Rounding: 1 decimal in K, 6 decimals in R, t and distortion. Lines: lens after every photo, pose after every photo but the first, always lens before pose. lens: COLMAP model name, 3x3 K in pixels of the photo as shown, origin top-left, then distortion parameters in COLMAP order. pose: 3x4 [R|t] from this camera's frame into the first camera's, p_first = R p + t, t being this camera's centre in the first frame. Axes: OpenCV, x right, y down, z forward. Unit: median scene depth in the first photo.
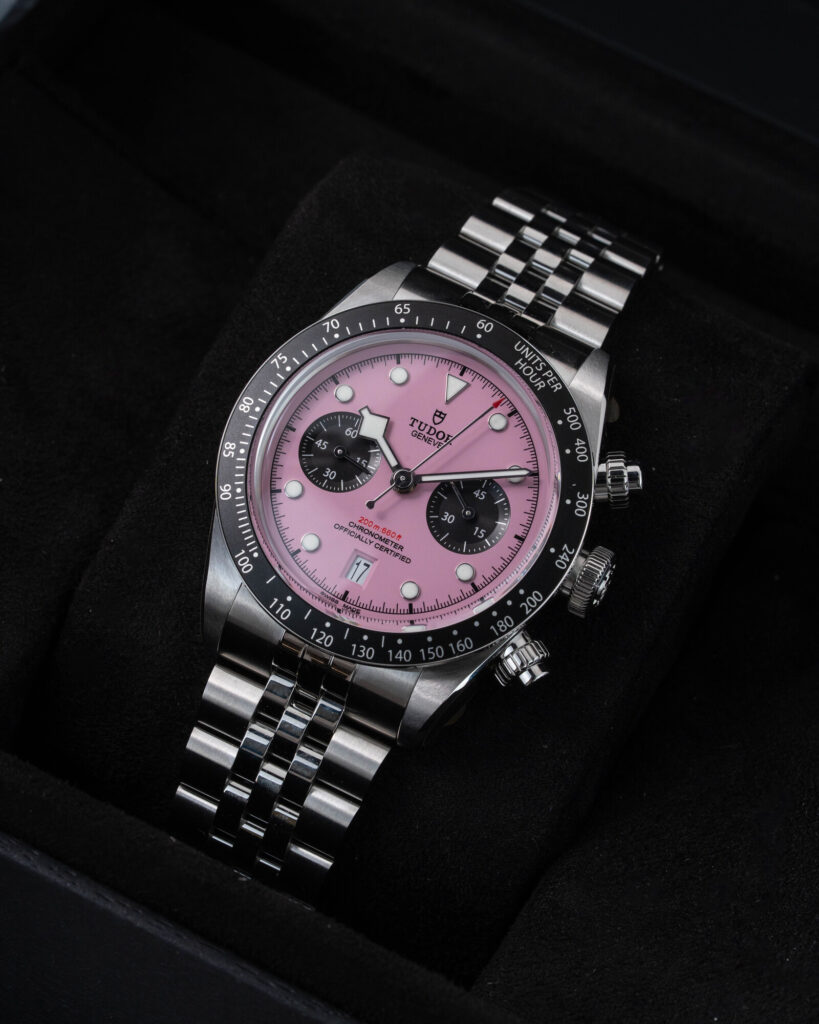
lens RADIAL K [[4690.8, 0, 405.3], [0, 4690.8, 509.3], [0, 0, 1]] dist [-0.532981, 0.000000]
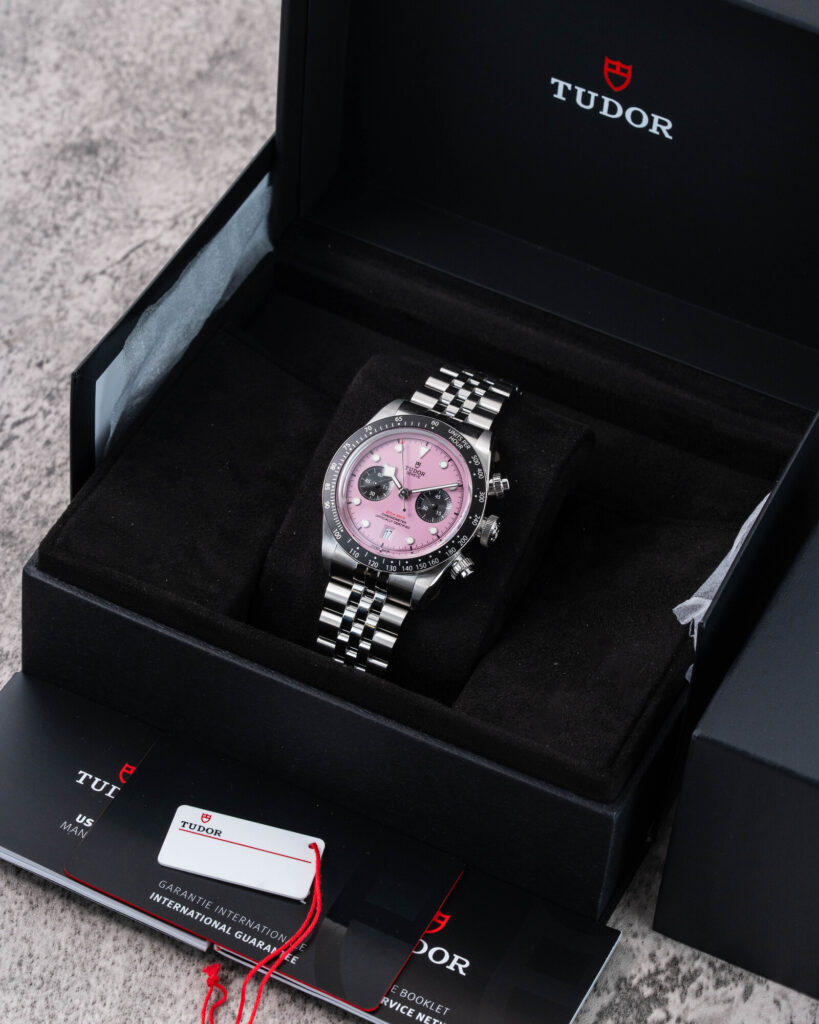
lens RADIAL K [[4690.8, 0, 411.0], [0, 4690.8, 511.7], [0, 0, 1]] dist [-0.532981, 0.000000]
pose [[0.995306, -0.081497, -0.052193, 0.120666], [0.078636, 0.995401, -0.054717, 0.127201], [0.056412, 0.050356, 0.997137, -1.268519]]
